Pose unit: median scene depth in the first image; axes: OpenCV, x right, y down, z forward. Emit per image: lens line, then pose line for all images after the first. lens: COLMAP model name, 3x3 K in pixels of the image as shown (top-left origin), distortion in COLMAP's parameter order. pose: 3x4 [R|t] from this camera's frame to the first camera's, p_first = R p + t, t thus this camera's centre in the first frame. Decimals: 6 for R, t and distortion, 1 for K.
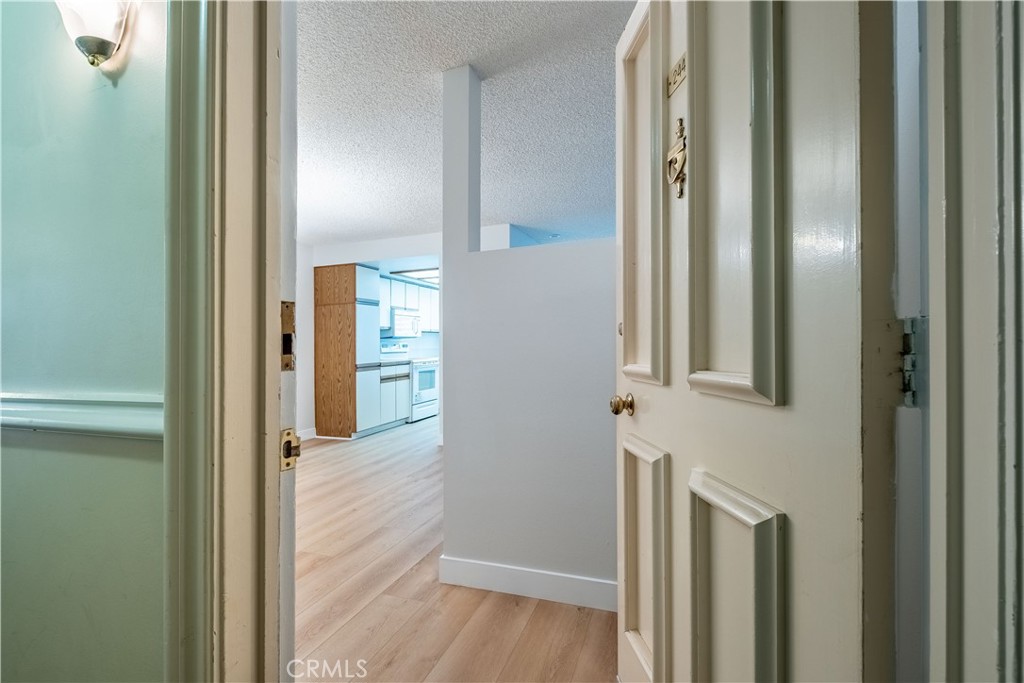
lens RADIAL K [[454.9, 0, 524.0], [0, 454.9, 322.2], [0, 0, 1]] dist [0.000464, 0.000024]
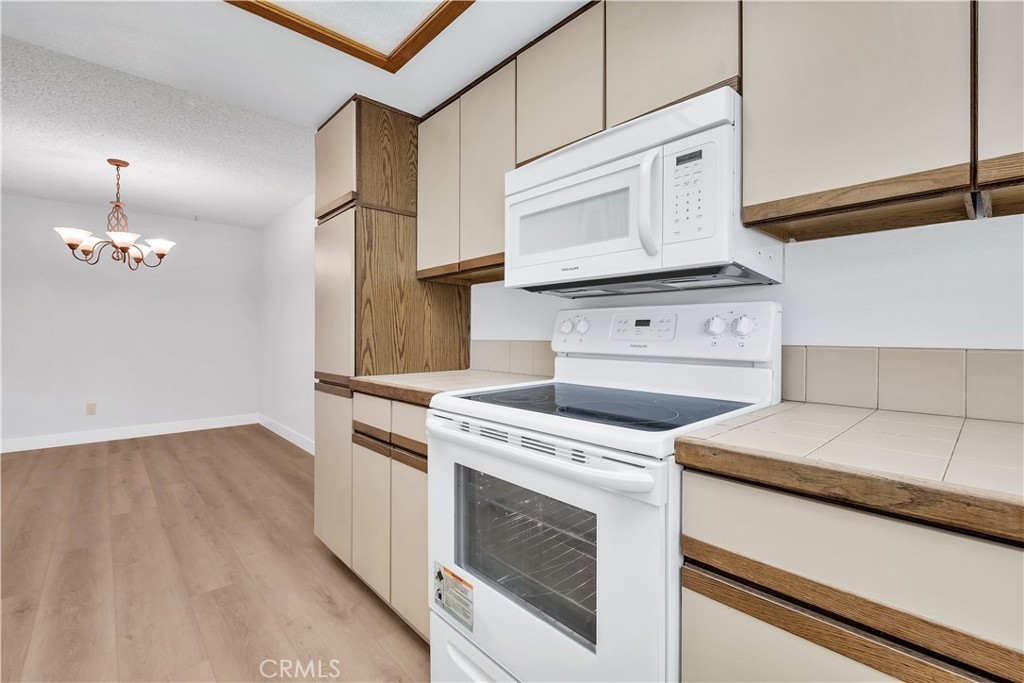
lens RADIAL K [[448.3, 0, 508.5], [0, 448.3, 337.9], [0, 0, 1]] dist [-0.002475, -0.000355]
pose [[-0.486818, 0.025307, -0.873137, -0.093767], [0.048833, 0.998805, 0.001722, 0.066748], [0.872138, -0.041800, -0.487472, 1.306739]]
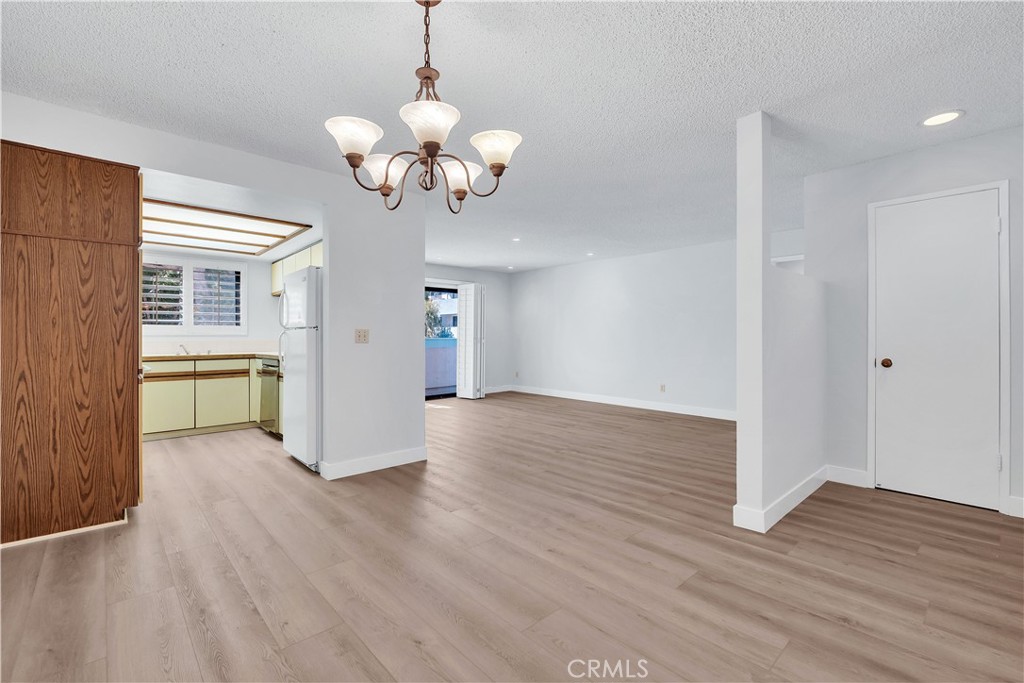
lens RADIAL K [[443.3, 0, 512.3], [0, 443.3, 334.2], [0, 0, 1]] dist [0.000710, -0.007297]
pose [[0.480678, 0.025697, 0.876520, -0.578394], [-0.051059, 0.998695, -0.001278, 0.032513], [-0.875409, -0.044140, 0.481363, 0.393601]]
